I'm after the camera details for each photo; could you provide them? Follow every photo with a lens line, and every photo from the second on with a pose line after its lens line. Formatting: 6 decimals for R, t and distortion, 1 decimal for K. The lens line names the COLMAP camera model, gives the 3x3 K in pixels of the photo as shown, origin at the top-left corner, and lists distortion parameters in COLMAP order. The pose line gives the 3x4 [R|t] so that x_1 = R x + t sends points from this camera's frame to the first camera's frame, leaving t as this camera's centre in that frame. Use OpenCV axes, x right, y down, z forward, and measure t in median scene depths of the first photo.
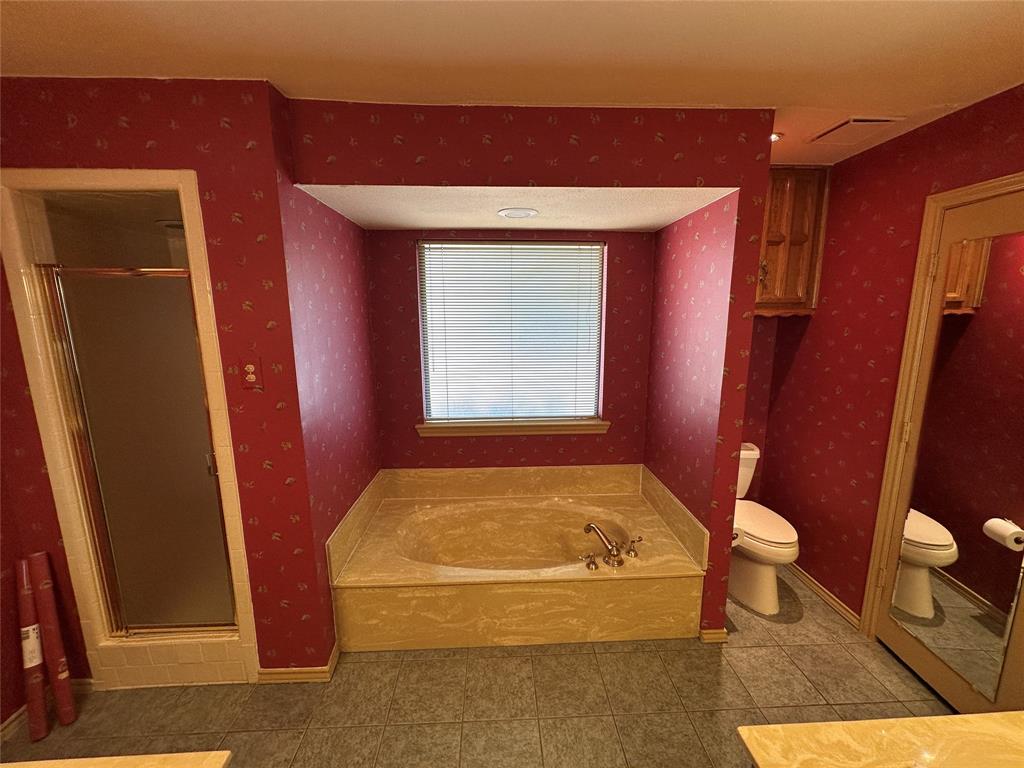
lens RADIAL K [[409.1, 0, 511.5], [0, 409.1, 383.6], [0, 0, 1]] dist [-0.001042, -0.000025]
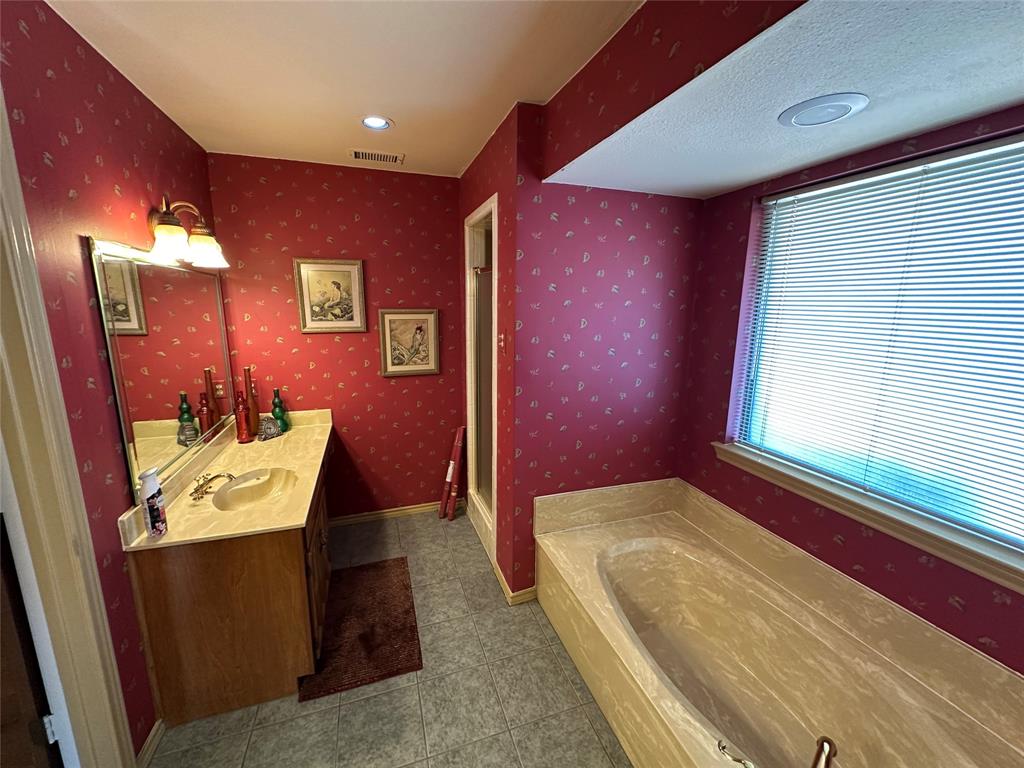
lens RADIAL K [[409.1, 0, 509.4], [0, 409.1, 382.2], [0, 0, 1]] dist [-0.001042, -0.000025]
pose [[0.280973, 0.191417, -0.940433, 0.384681], [-0.175305, 0.973658, 0.145804, -0.056865], [0.943569, 0.123895, 0.307128, 0.382750]]
